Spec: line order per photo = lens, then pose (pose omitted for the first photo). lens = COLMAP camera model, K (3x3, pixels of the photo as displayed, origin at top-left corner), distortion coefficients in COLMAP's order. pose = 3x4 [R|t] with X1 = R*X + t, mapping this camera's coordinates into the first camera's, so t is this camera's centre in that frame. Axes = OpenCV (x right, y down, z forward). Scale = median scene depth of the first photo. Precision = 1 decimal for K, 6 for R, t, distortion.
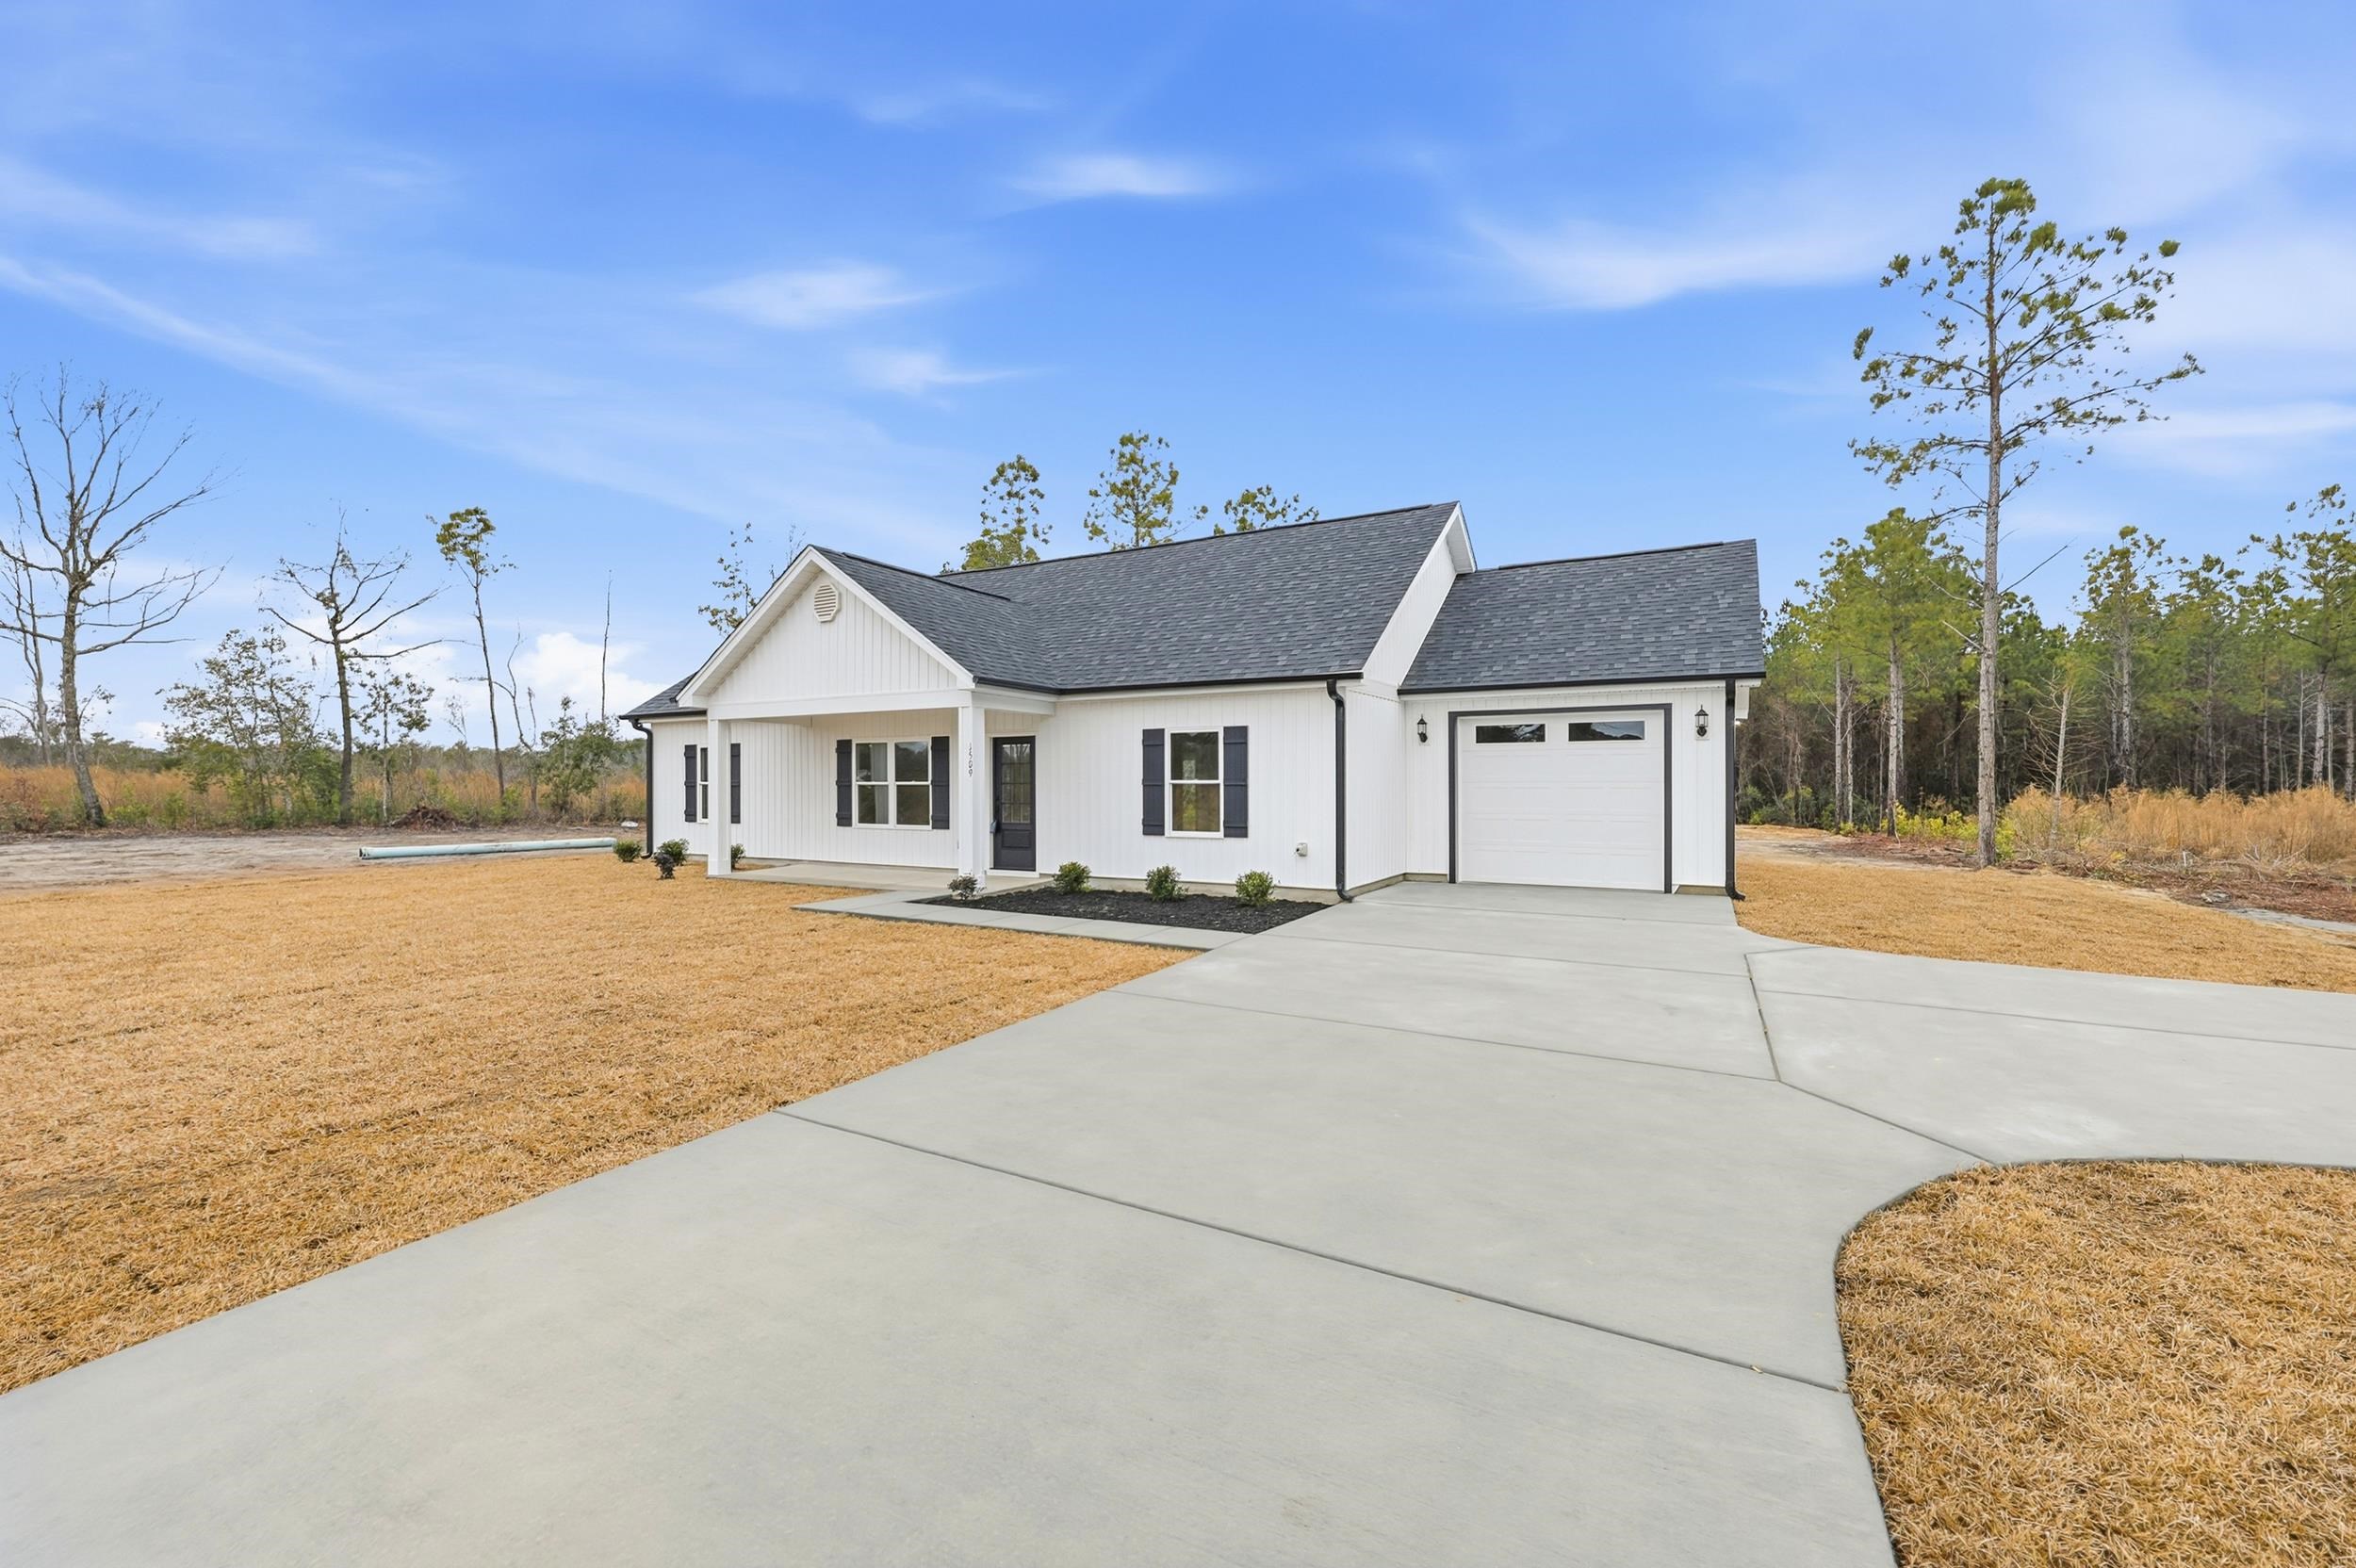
lens RADIAL K [[942.2, 0, 1188.5], [0, 942.2, 786.8], [0, 0, 1]] dist [-0.000709, 0.000169]
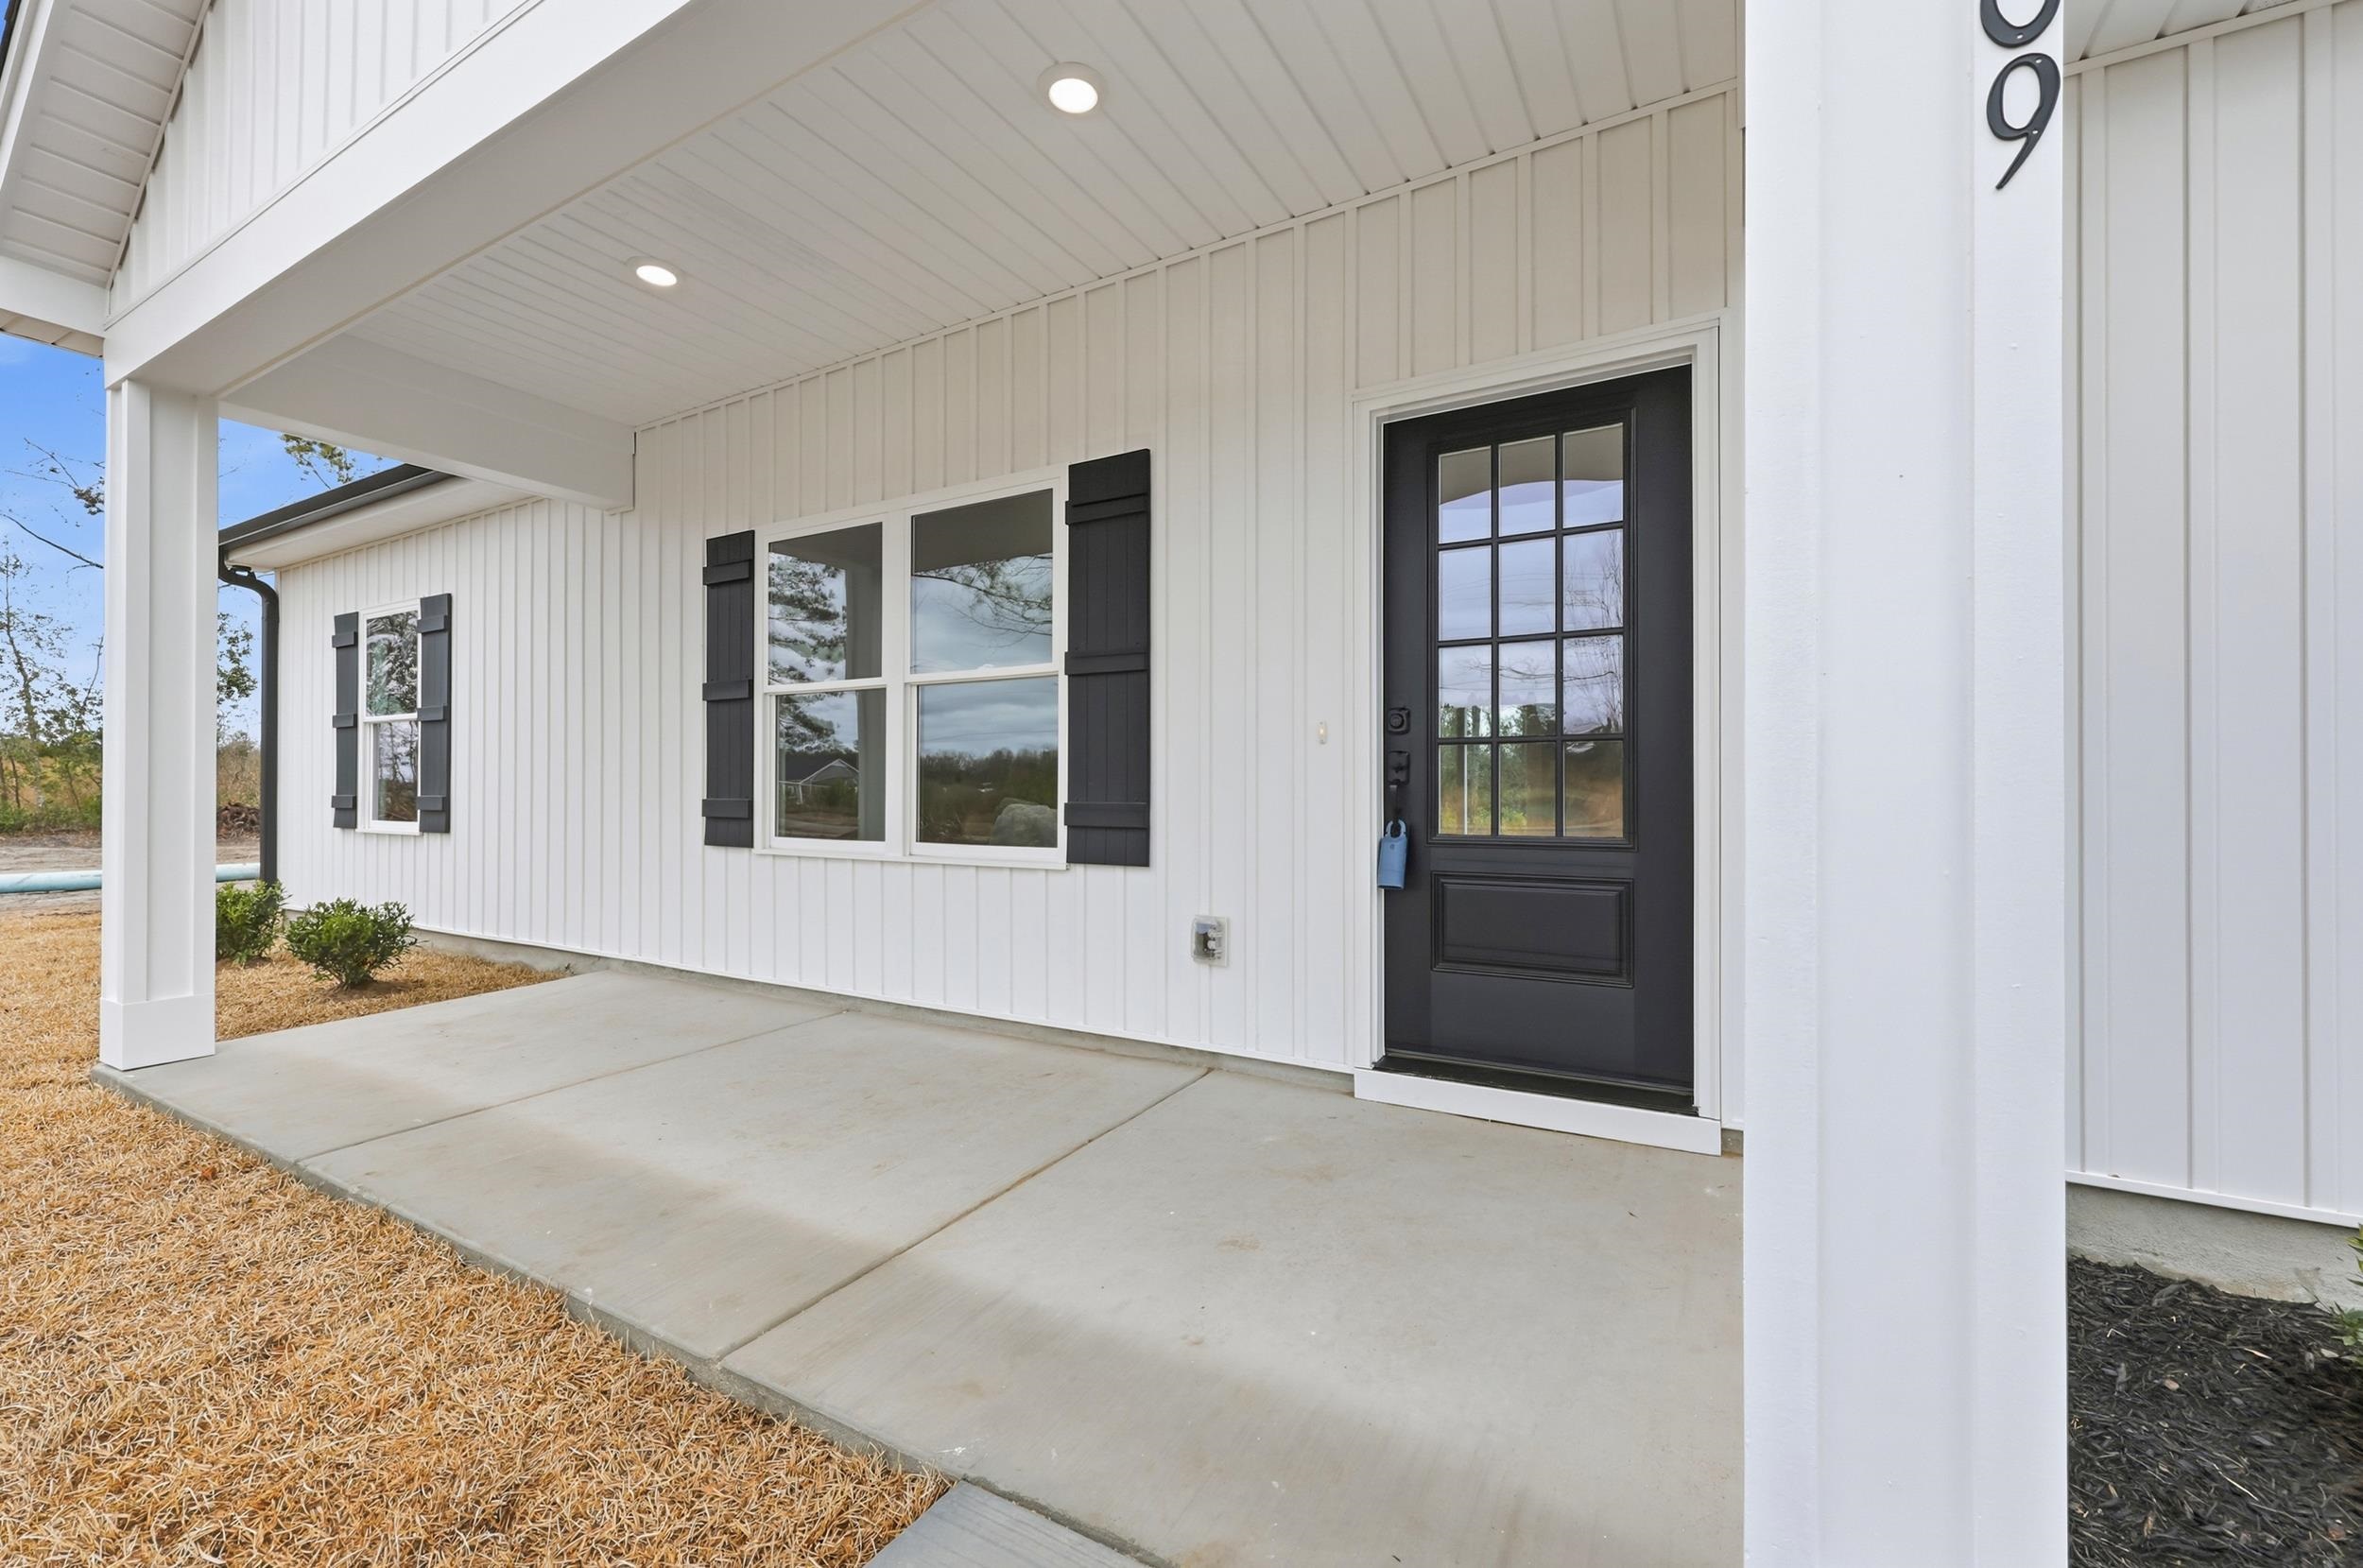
lens RADIAL K [[945.1, 0, 1192.0], [0, 945.1, 786.8], [0, 0, 1]] dist [-0.000709, 0.000169]
pose [[0.999897, 0.003819, -0.013846, -0.244554], [-0.003947, 0.999949, -0.009272, 0.028829], [0.013810, 0.009326, 0.999861, 0.786701]]
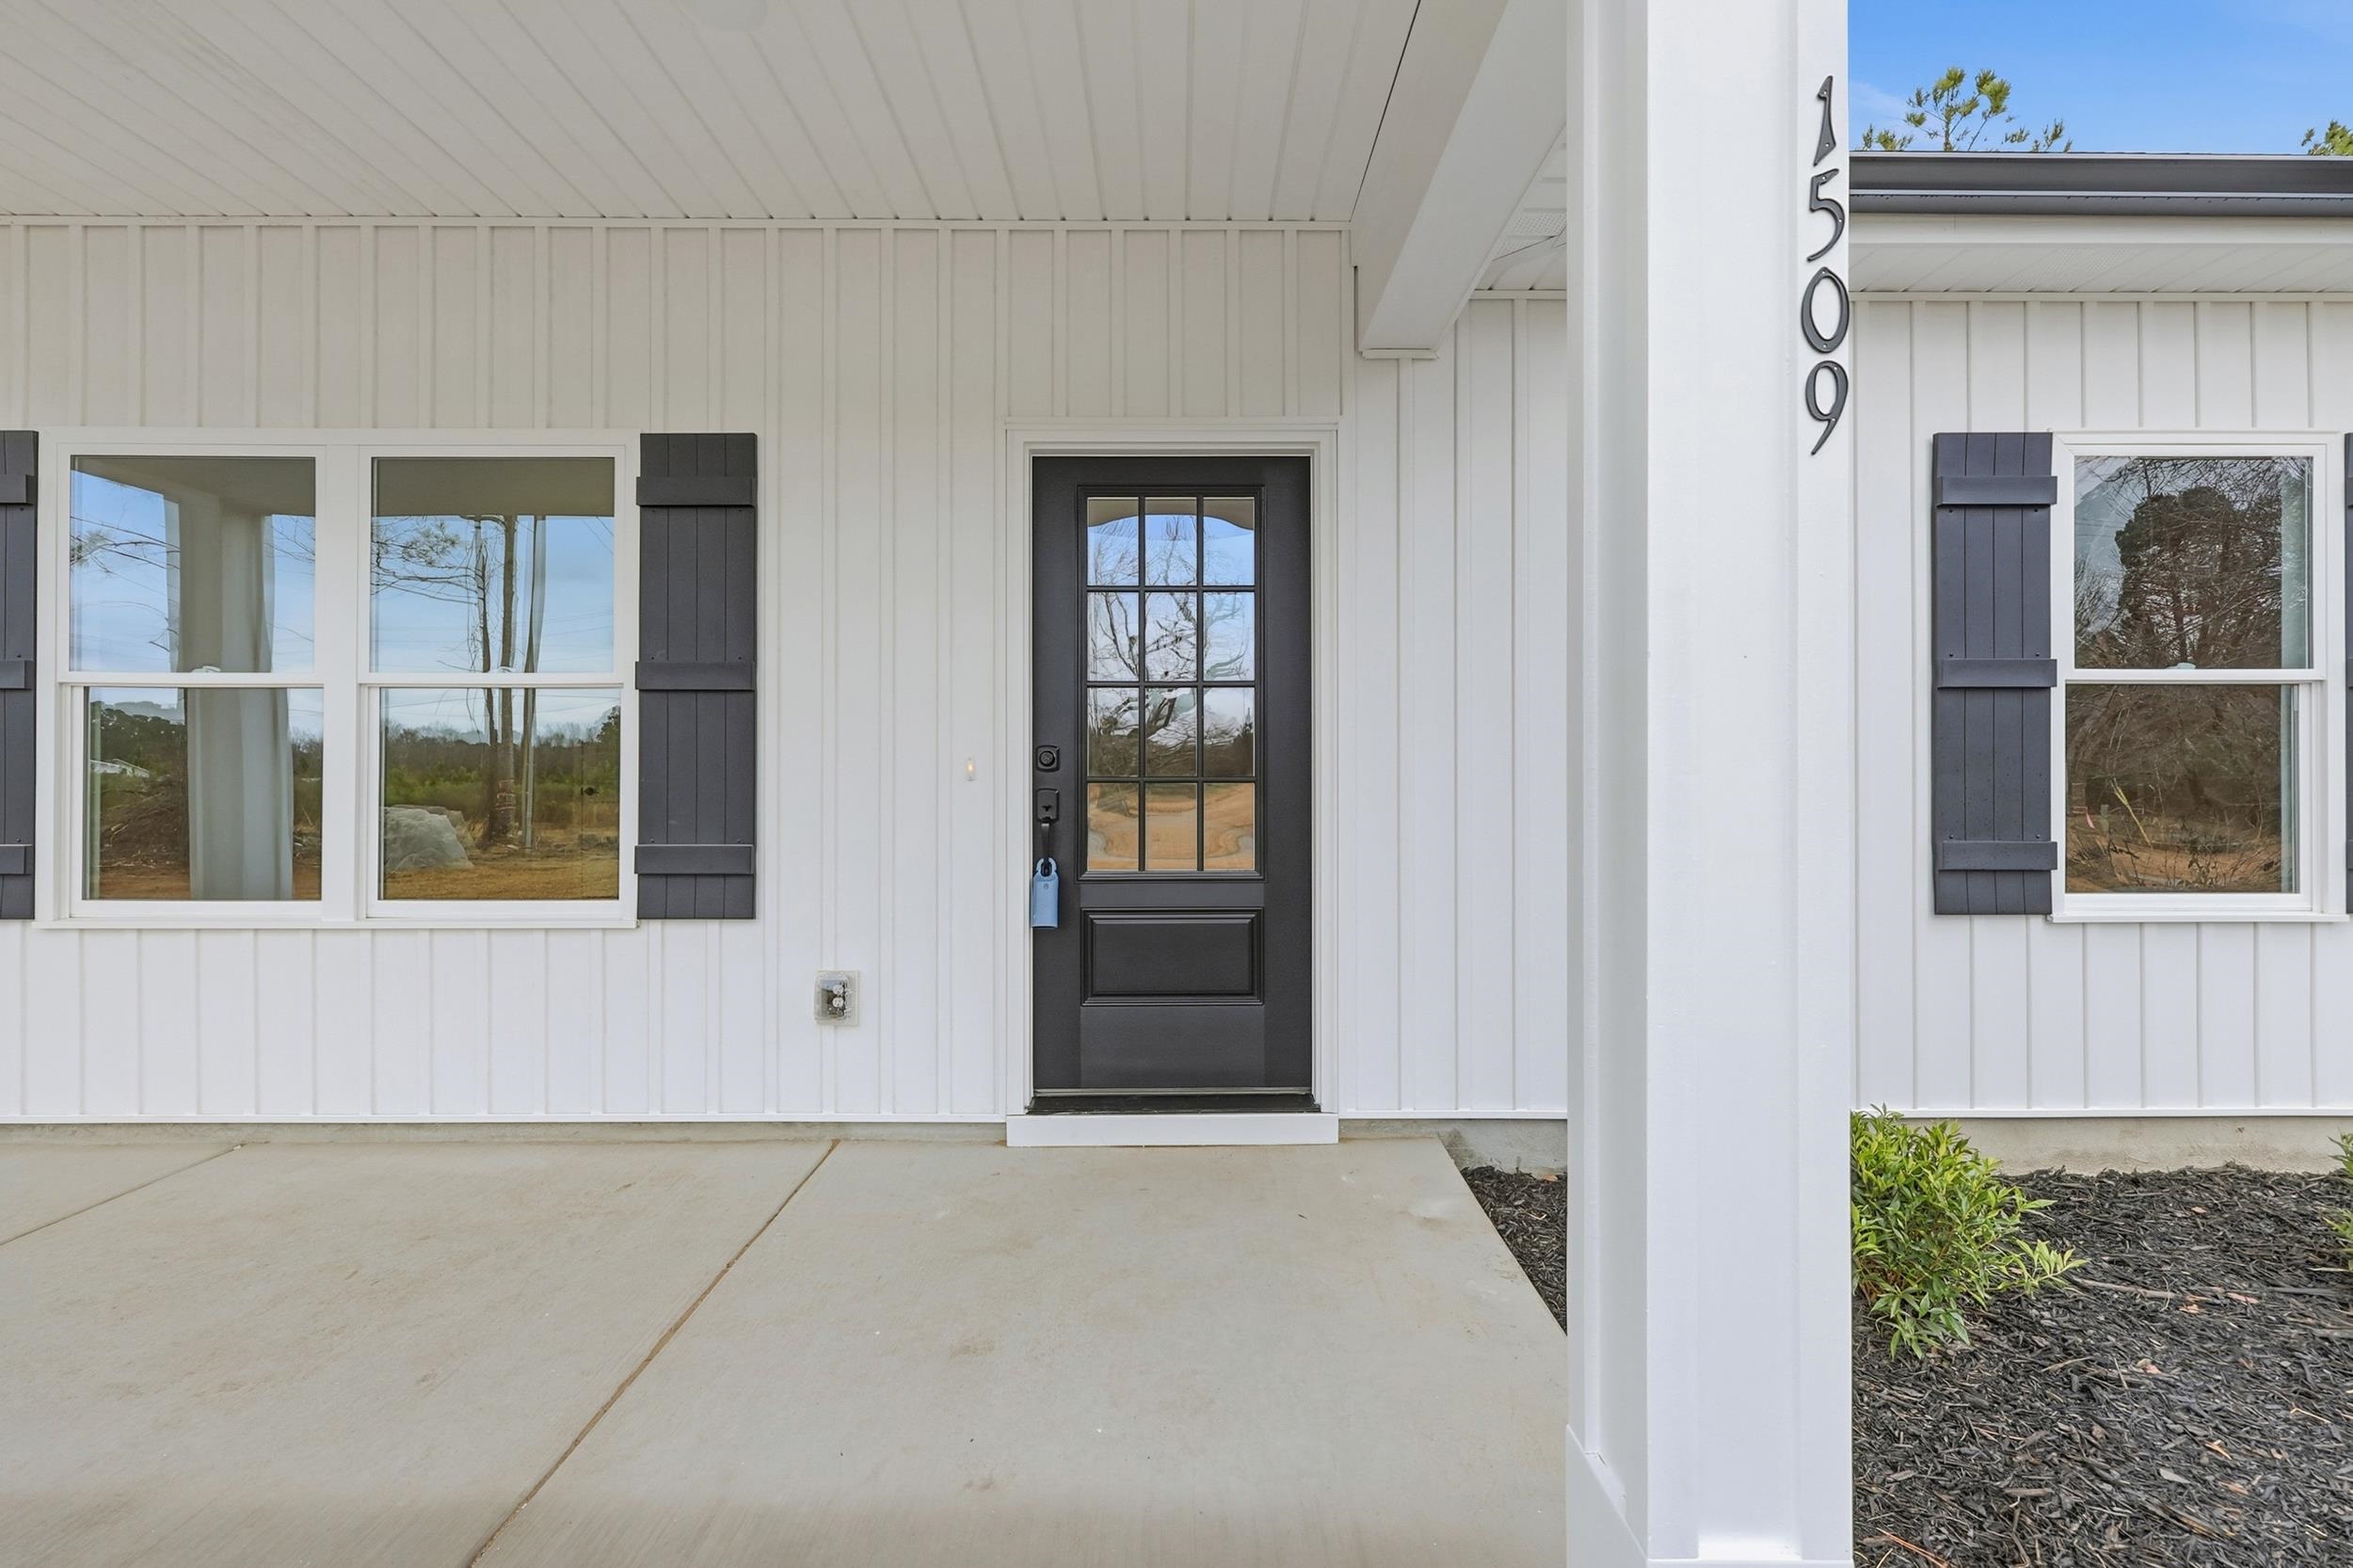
lens RADIAL K [[941.1, 0, 1187.0], [0, 941.1, 786.8], [0, 0, 1]] dist [-0.000709, 0.000169]
pose [[0.876568, 0.002846, 0.481270, -0.273889], [0.002128, 0.999950, -0.009790, 0.020620], [-0.481274, 0.009606, 0.876518, 0.800155]]
